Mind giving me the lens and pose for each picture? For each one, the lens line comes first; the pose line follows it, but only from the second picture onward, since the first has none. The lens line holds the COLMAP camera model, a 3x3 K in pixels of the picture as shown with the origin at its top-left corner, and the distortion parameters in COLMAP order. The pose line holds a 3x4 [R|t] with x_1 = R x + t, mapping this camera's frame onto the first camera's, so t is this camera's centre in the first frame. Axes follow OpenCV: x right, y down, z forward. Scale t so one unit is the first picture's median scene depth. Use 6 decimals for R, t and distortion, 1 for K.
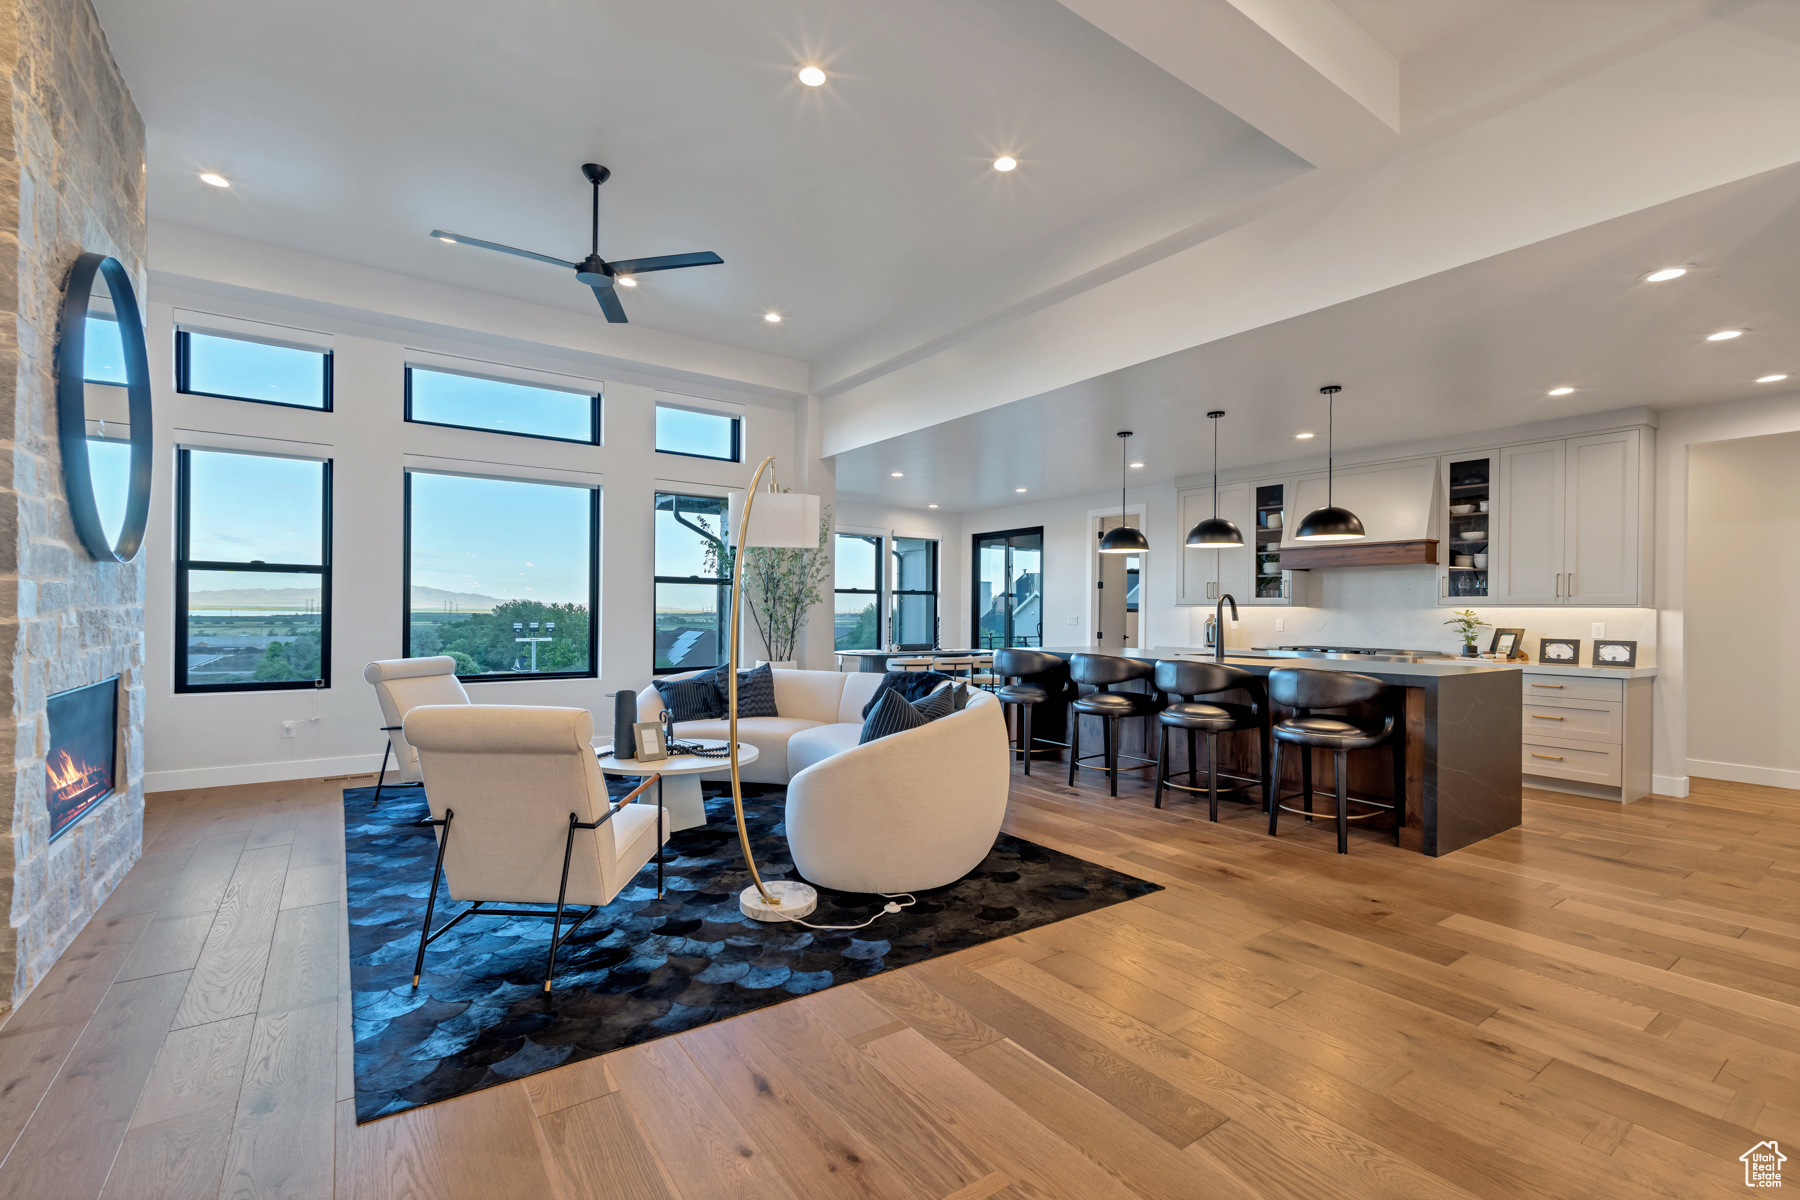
lens RADIAL K [[792.3, 0, 891.5], [0, 792.3, 603.7], [0, 0, 1]] dist [-0.007134, 0.002257]
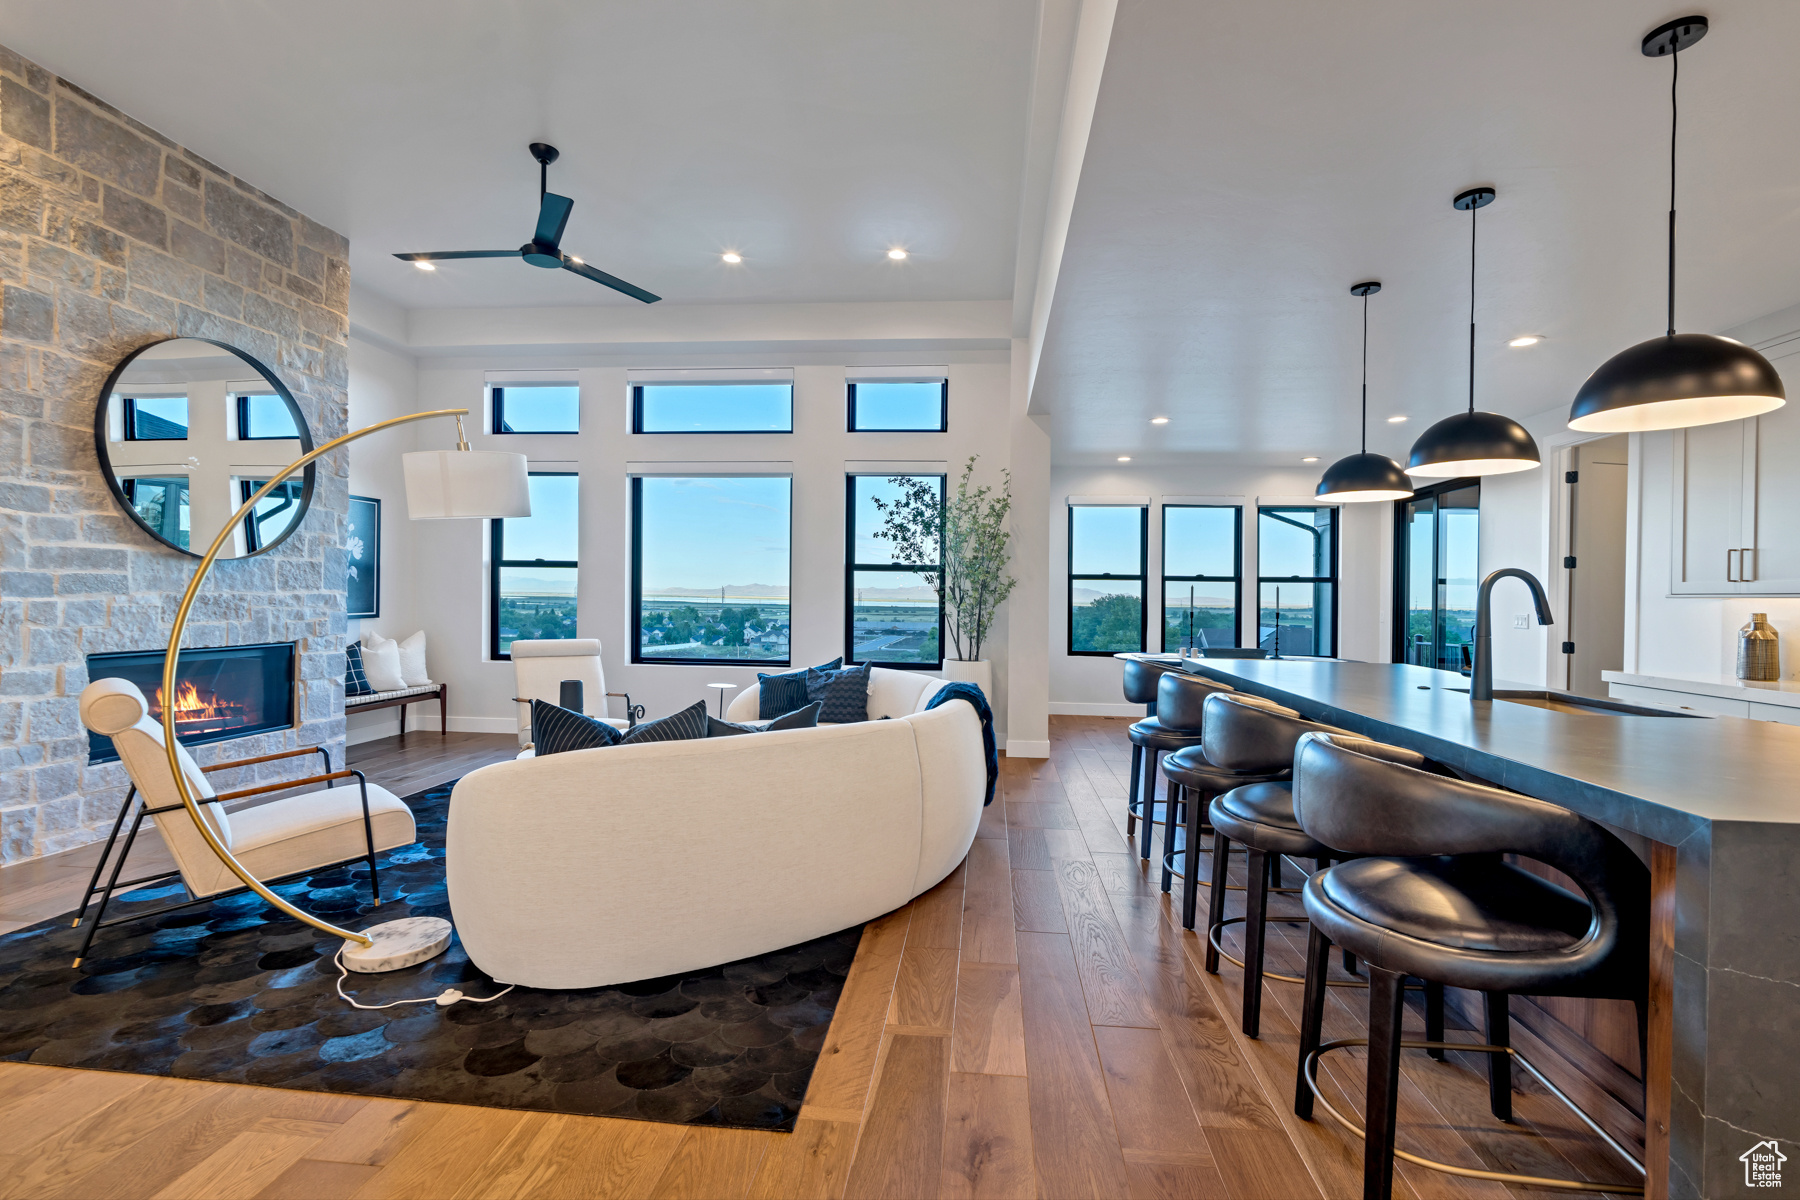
lens RADIAL K [[792.3, 0, 915.9], [0, 792.3, 612.6], [0, 0, 1]] dist [-0.007134, 0.002257]
pose [[0.766596, 0.013859, -0.641980, 0.421480], [-0.001622, 0.999806, 0.019647, 0.005116], [0.642128, -0.014020, 0.766470, 0.377756]]
